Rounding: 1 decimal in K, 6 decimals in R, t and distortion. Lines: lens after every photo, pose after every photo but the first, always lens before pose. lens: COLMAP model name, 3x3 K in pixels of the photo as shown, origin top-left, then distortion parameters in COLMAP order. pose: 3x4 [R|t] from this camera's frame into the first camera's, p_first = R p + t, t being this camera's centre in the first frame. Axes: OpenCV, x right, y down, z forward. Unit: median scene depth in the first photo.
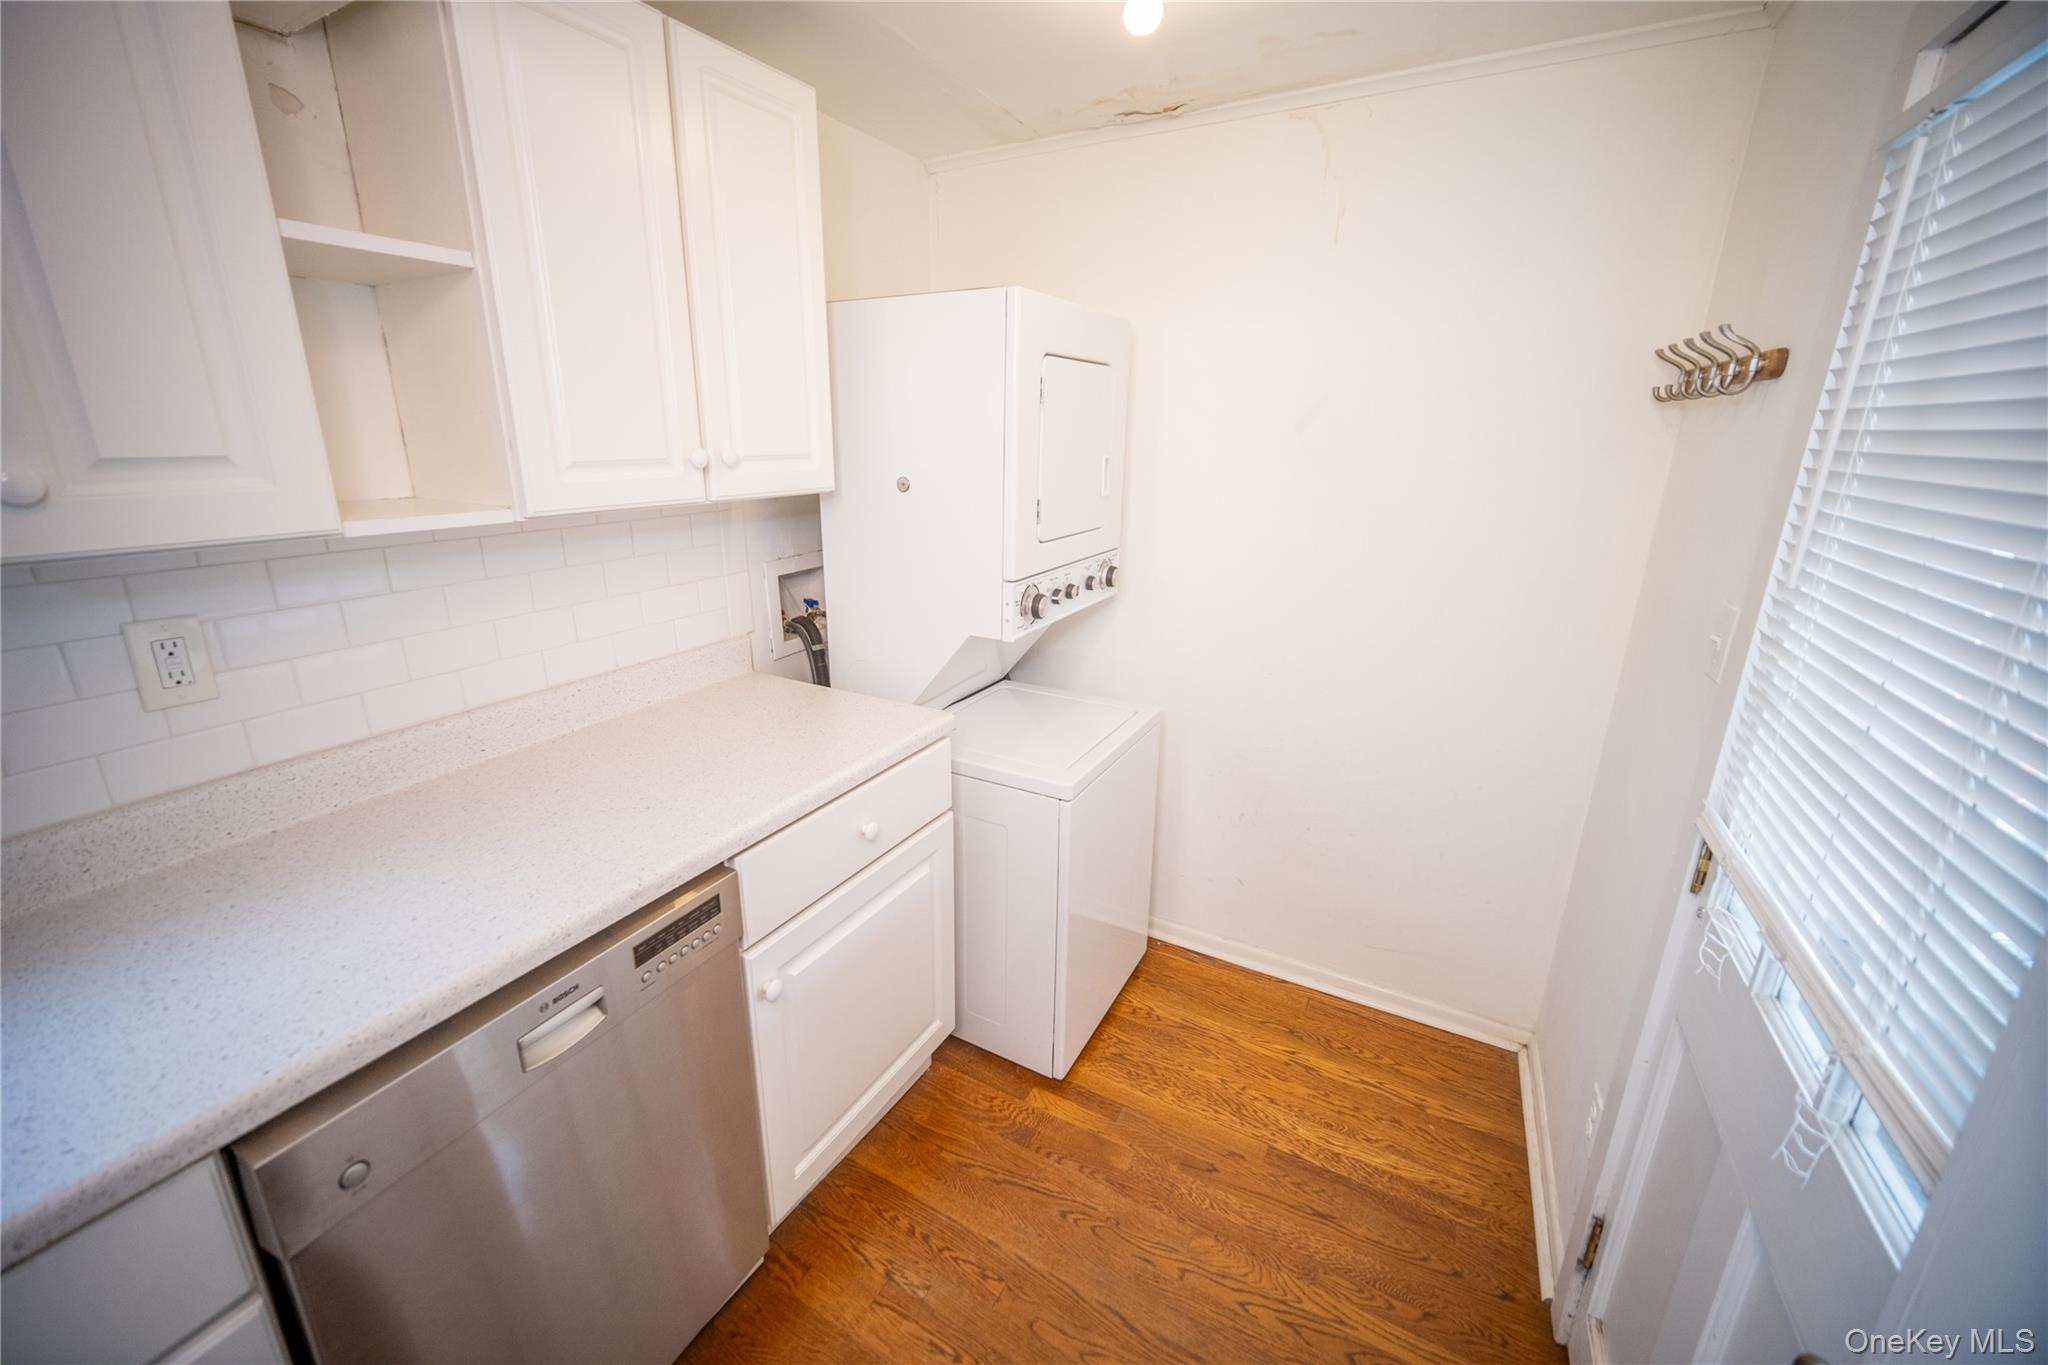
lens RADIAL K [[805.2, 0, 1015.4], [0, 805.2, 644.9], [0, 0, 1]] dist [0.021693, 0.000017]
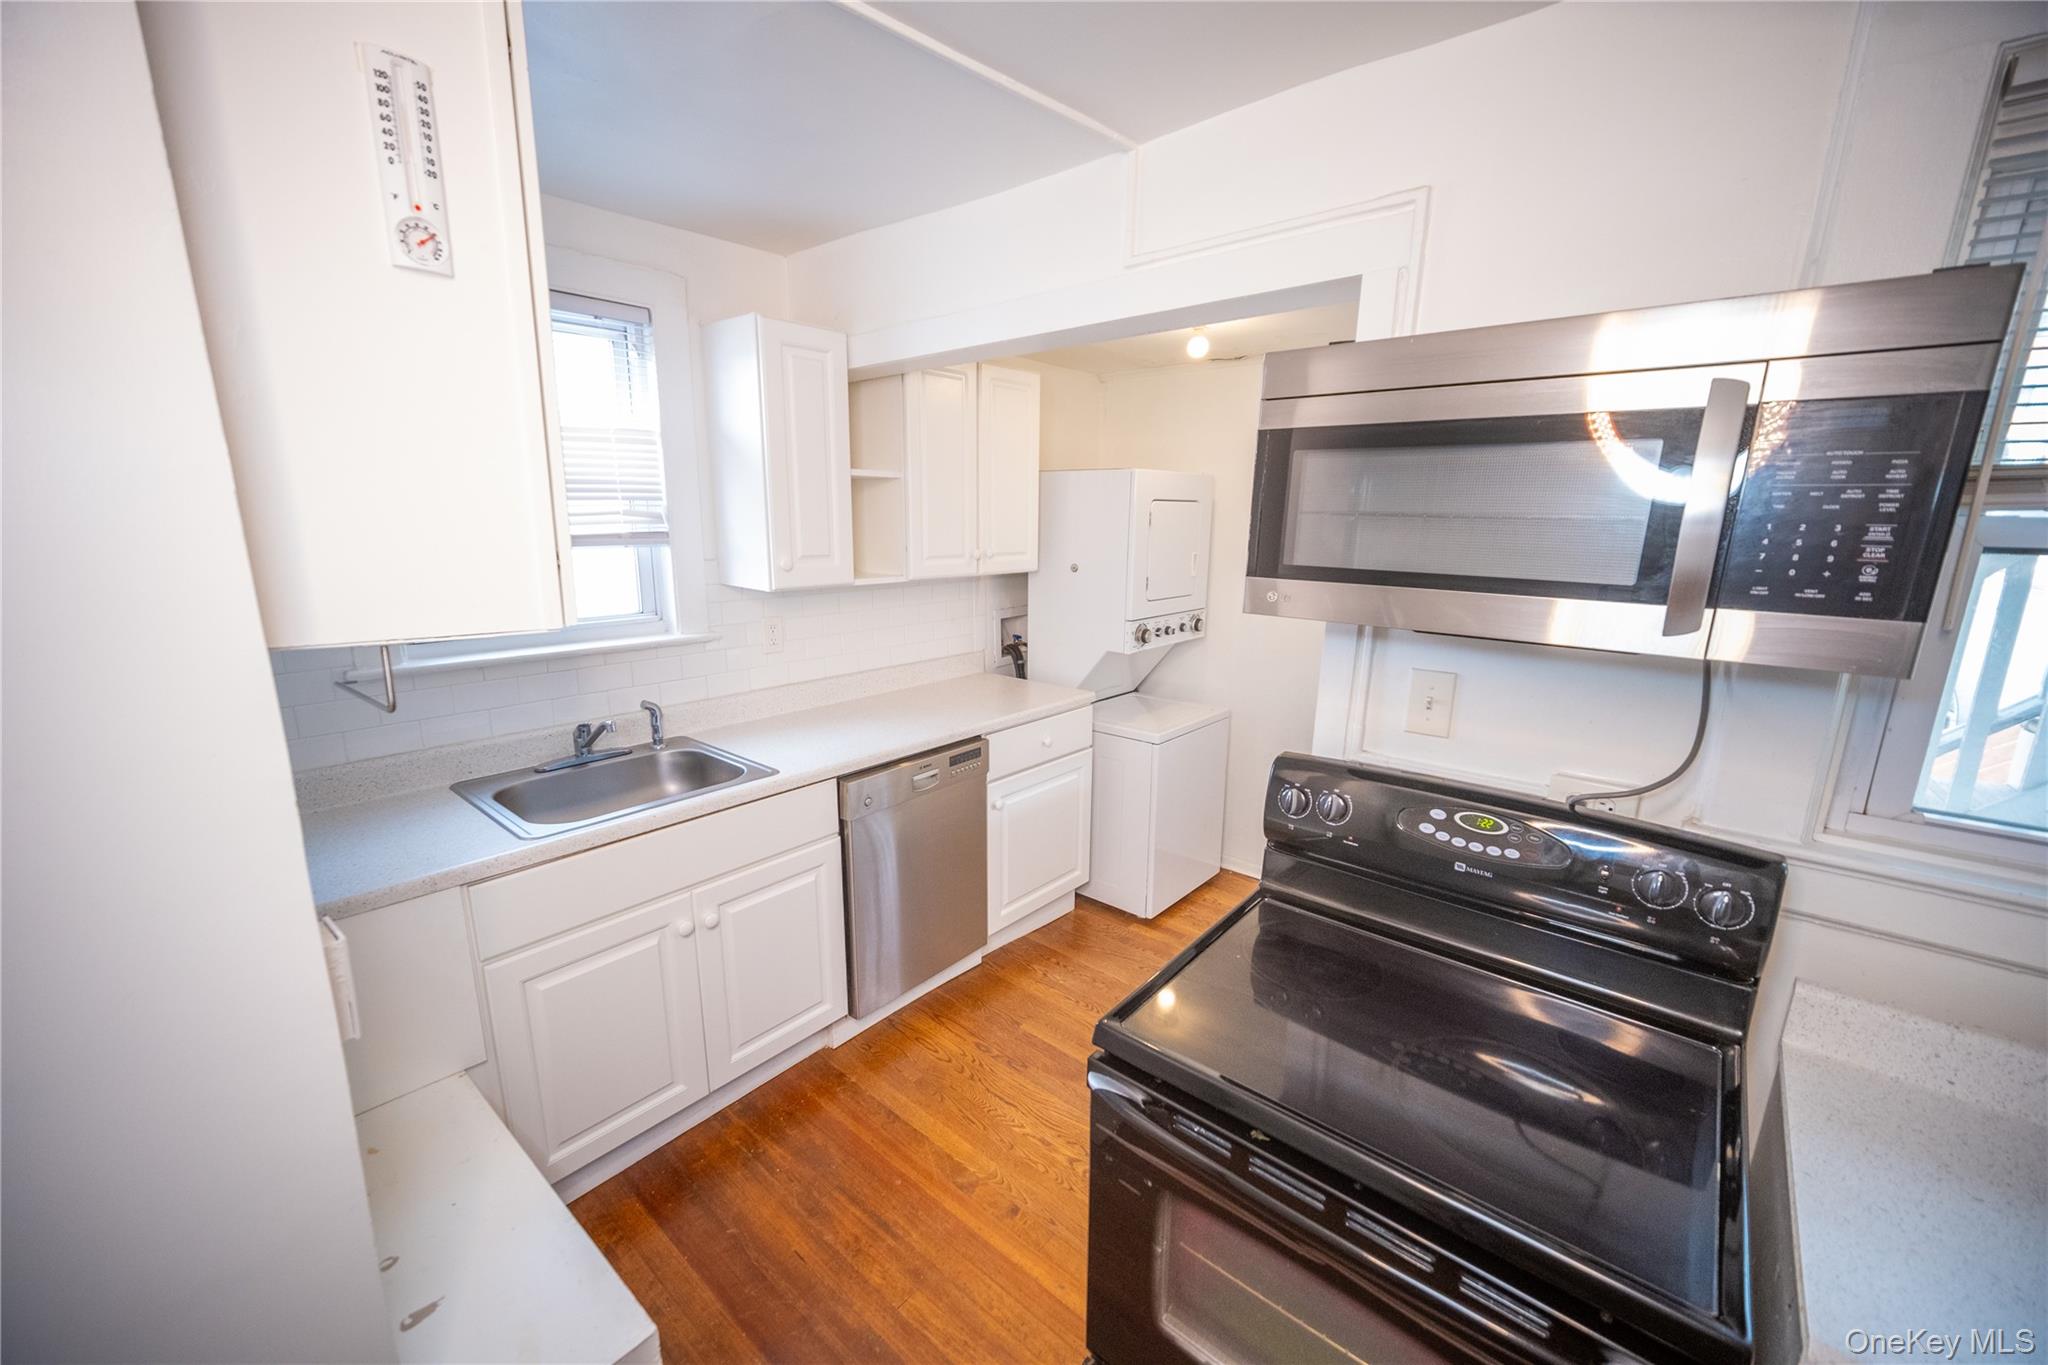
lens RADIAL K [[805.2, 0, 1015.4], [0, 805.2, 644.9], [0, 0, 1]] dist [0.021693, 0.000017]
pose [[0.974966, 0.038836, -0.218936, 0.131234], [-0.060012, 0.994049, -0.090915, 0.143078], [0.214102, 0.101778, 0.971494, -0.755955]]
